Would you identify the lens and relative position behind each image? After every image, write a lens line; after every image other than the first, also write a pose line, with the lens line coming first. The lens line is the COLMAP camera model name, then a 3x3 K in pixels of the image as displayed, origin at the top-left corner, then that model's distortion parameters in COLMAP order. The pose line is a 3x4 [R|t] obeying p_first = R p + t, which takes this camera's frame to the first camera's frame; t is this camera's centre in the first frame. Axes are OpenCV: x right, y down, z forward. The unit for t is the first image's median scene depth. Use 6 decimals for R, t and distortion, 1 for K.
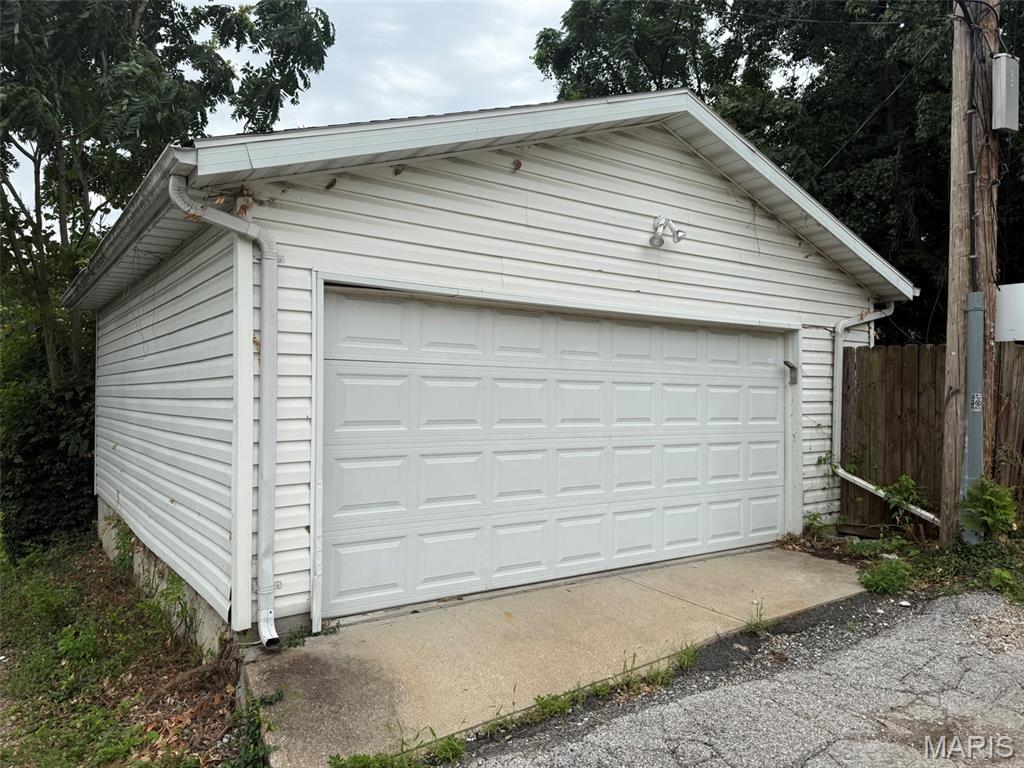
lens RADIAL K [[720.7, 0, 501.4], [0, 720.7, 389.0], [0, 0, 1]] dist [0.019941, -0.037262]
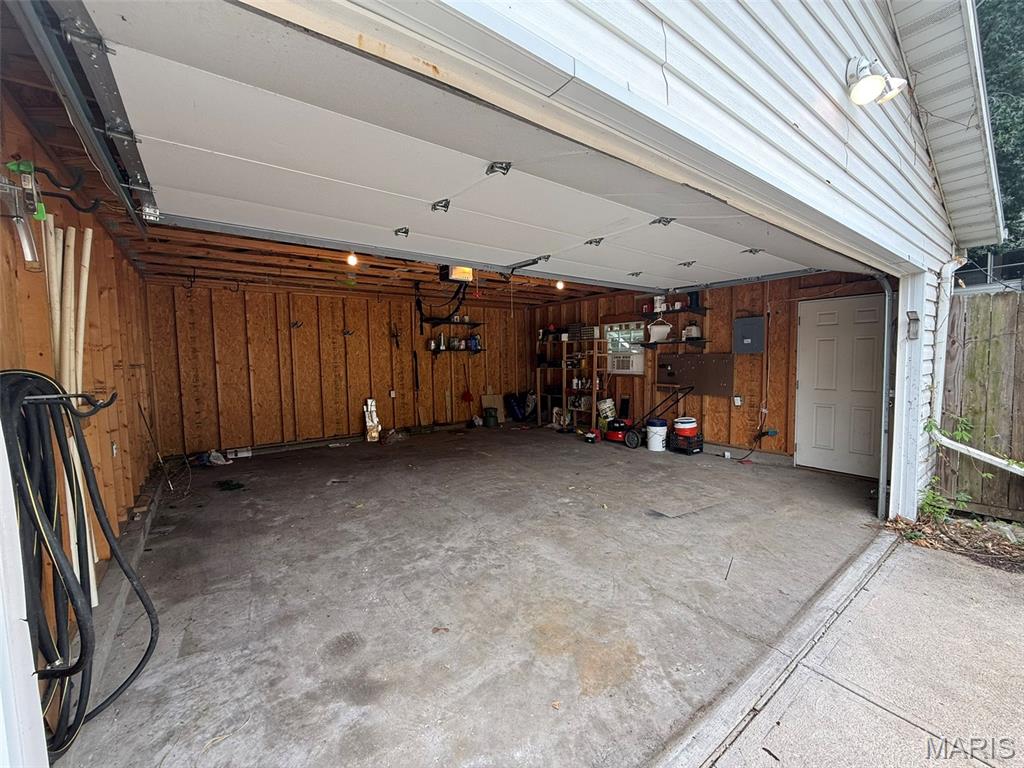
lens RADIAL K [[409.9, 0, 509.0], [0, 409.9, 381.7], [0, 0, 1]] dist [-0.001702, -0.000092]
pose [[0.999338, -0.024281, 0.027098, -0.088755], [0.022190, 0.996939, 0.074966, -0.005706], [-0.028835, -0.074315, 0.996818, 0.706305]]
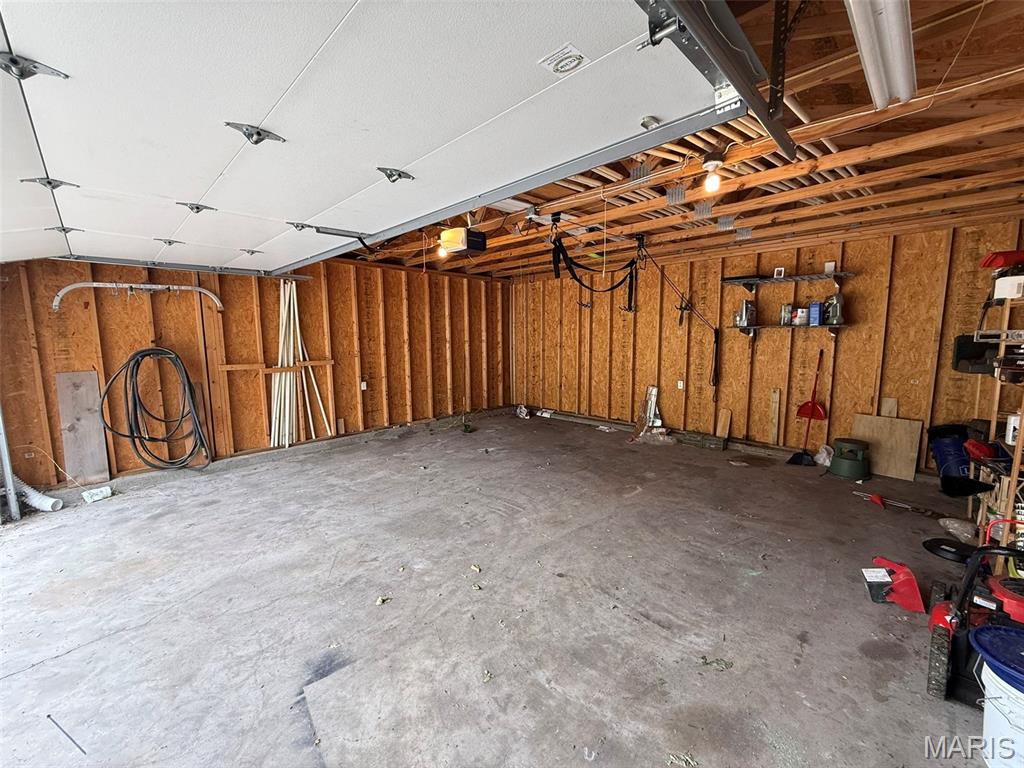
lens RADIAL K [[409.9, 0, 512.2], [0, 409.9, 385.4], [0, 0, 1]] dist [-0.001702, -0.000092]
pose [[0.181382, 0.112854, -0.976916, 0.504261], [0.022458, 0.992659, 0.118842, -0.004621], [0.983156, -0.043495, 0.177516, 1.456580]]
